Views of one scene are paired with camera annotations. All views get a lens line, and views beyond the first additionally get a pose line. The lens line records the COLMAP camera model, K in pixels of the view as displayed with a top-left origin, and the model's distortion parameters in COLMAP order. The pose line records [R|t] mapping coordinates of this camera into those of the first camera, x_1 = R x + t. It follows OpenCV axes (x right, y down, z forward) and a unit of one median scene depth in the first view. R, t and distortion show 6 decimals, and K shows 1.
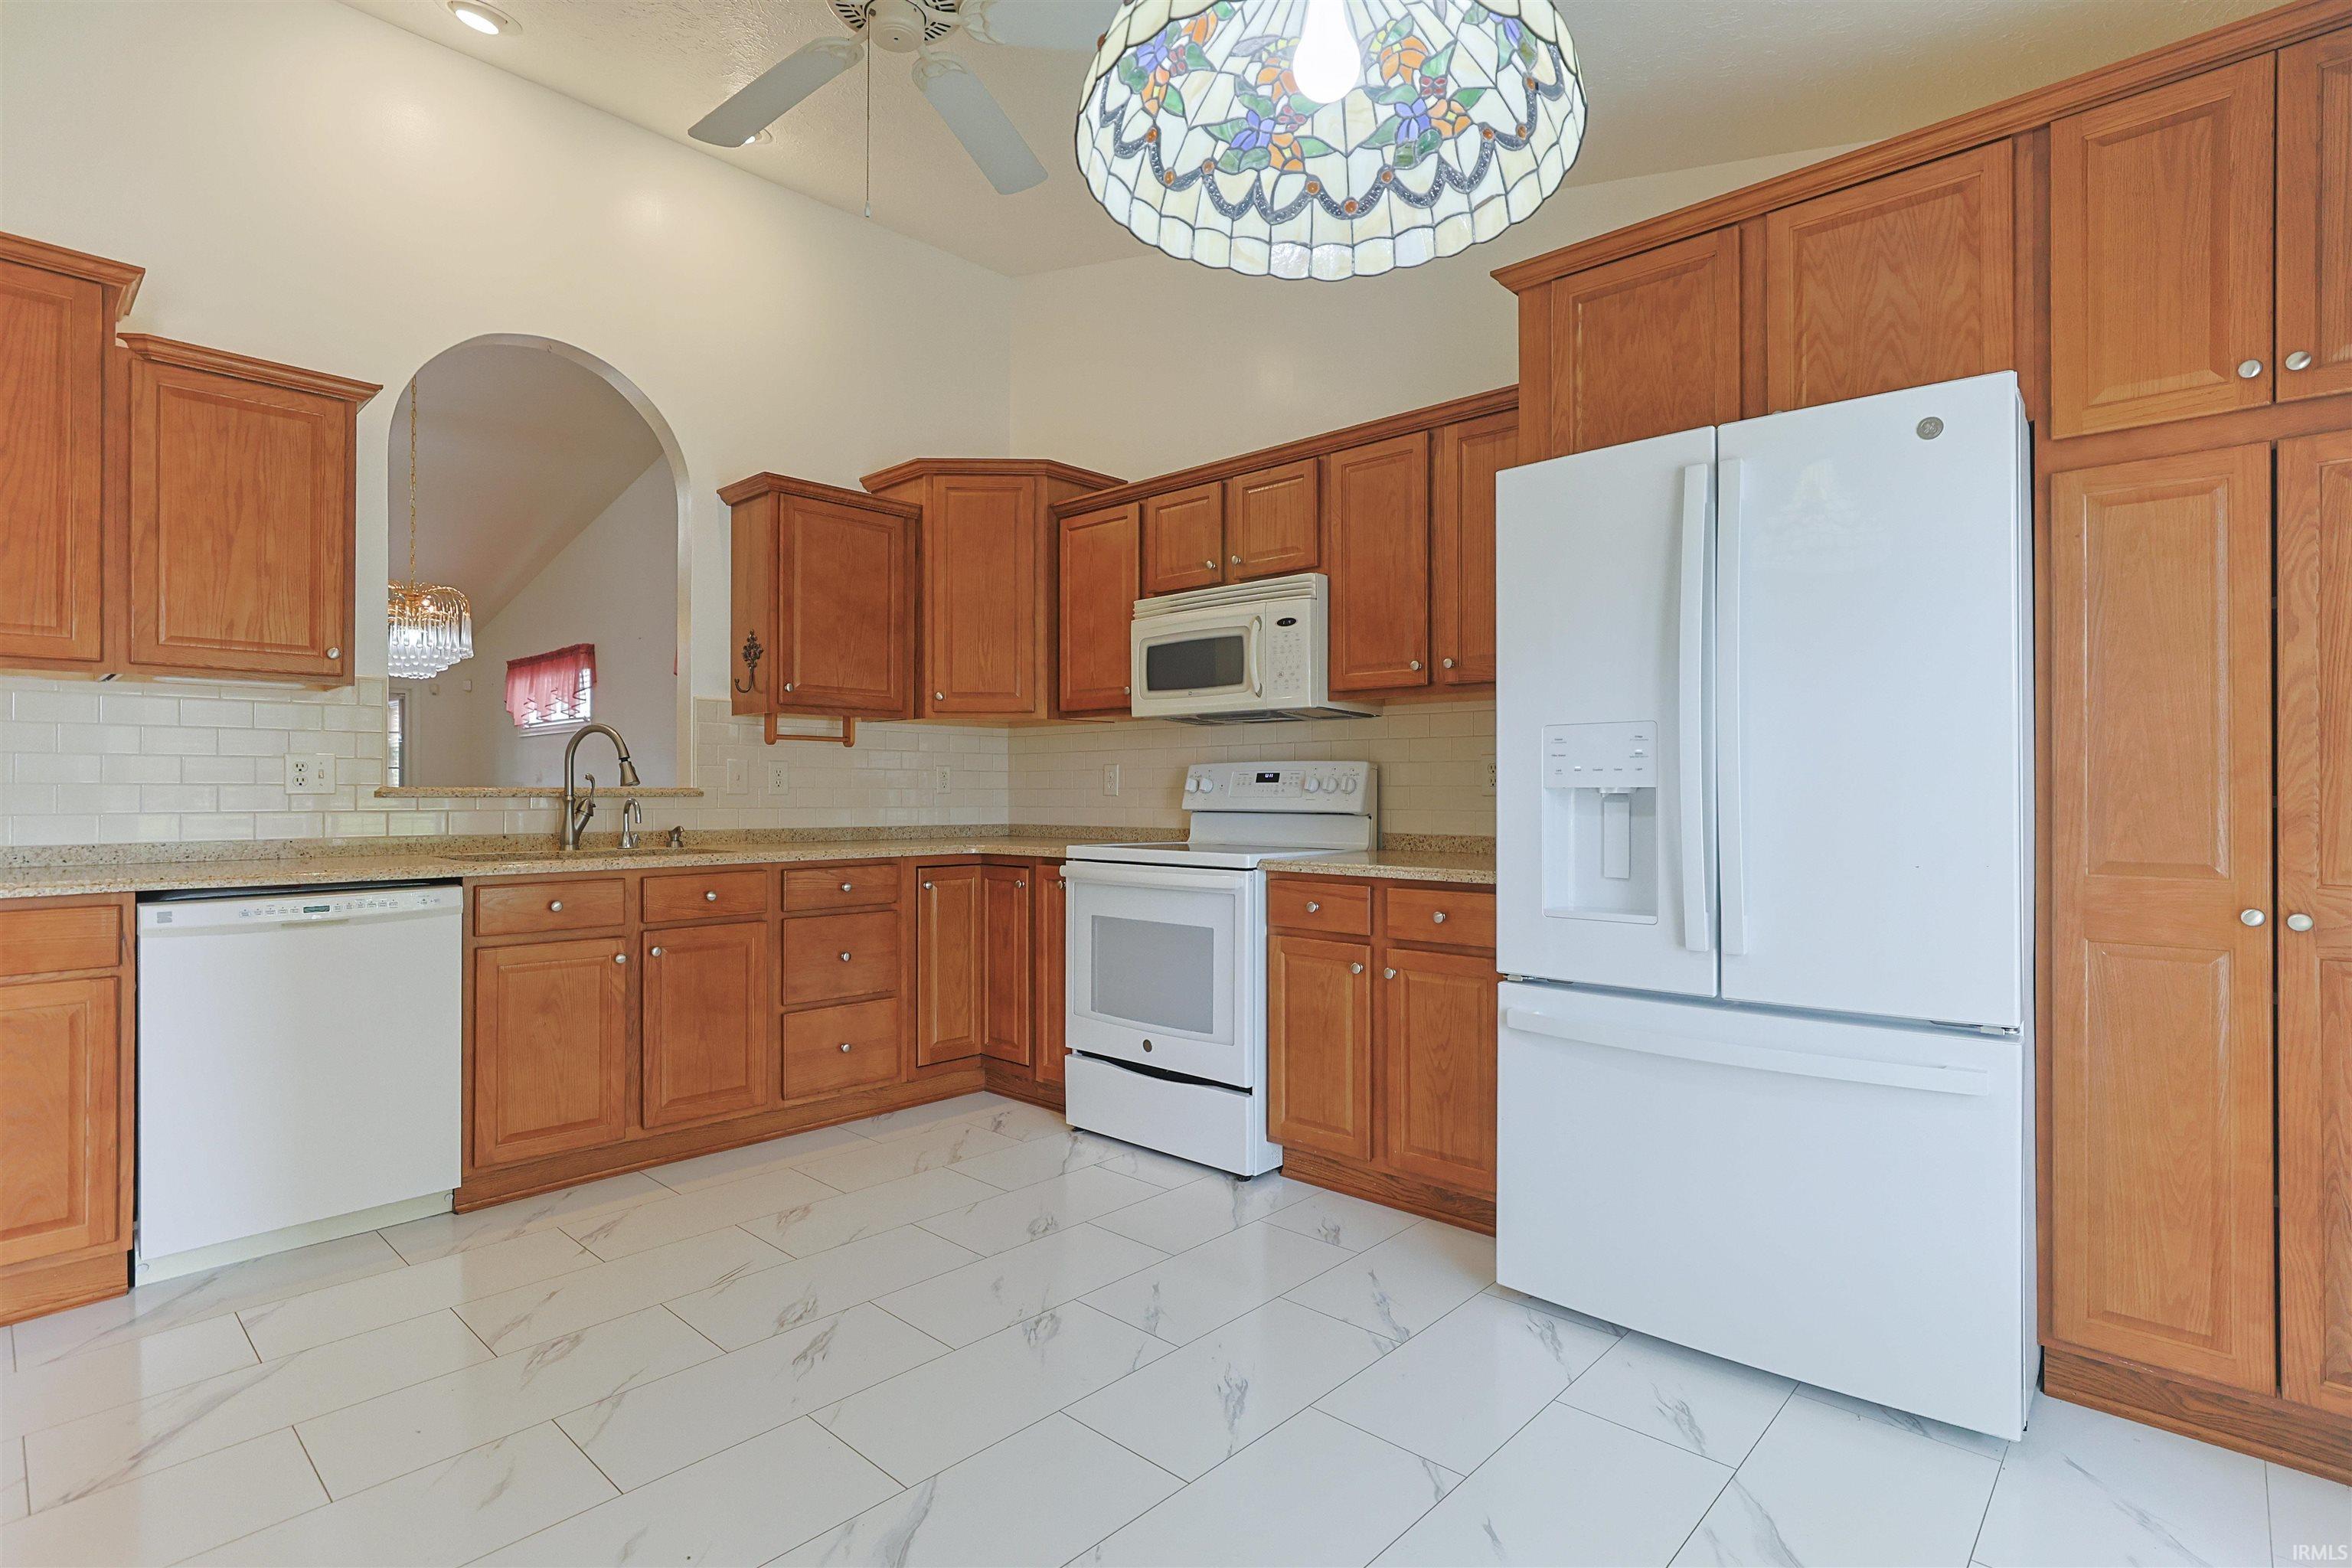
lens RADIAL K [[1183.4, 0, 1177.5], [0, 1183.4, 778.9], [0, 0, 1]] dist [-0.002030, 0.009817]
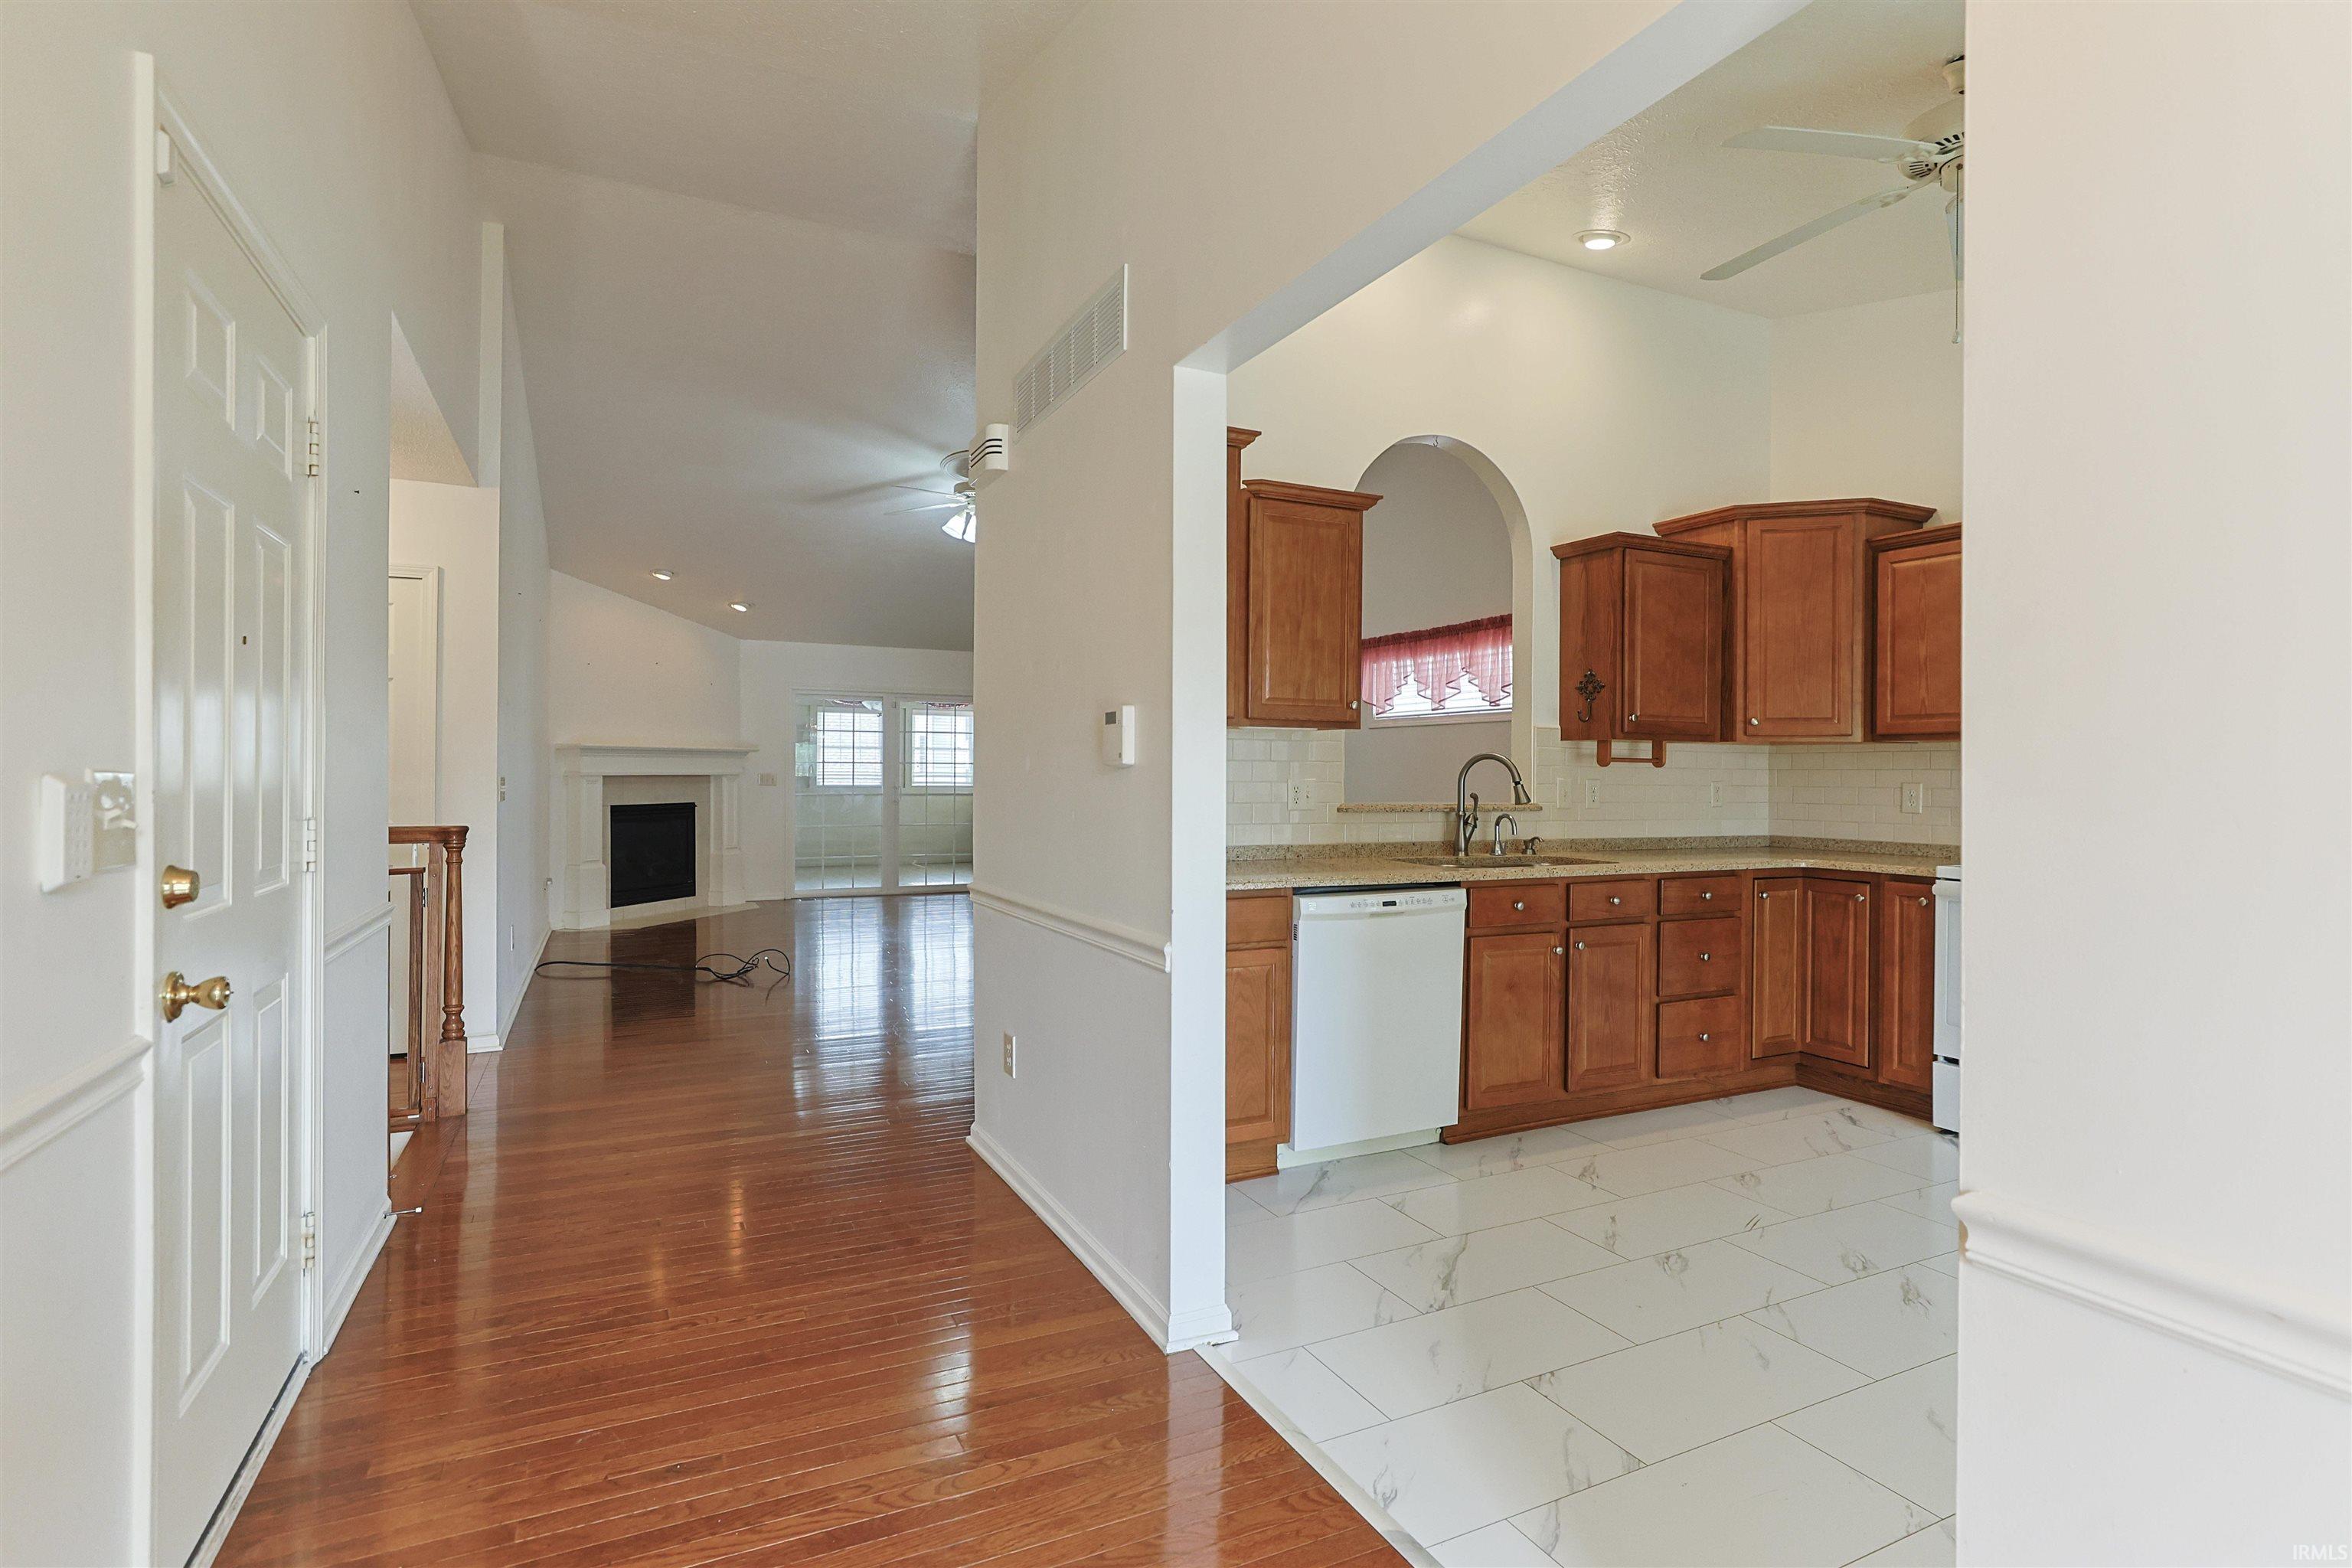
lens RADIAL K [[1166.4, 0, 1178.8], [0, 1166.4, 772.5], [0, 0, 1]] dist [-0.001643, -0.000155]
pose [[0.935827, 0.005366, -0.352418, -0.357961], [-0.002710, 0.999964, 0.008029, -0.033943], [0.352448, -0.006559, 0.935808, -0.221347]]
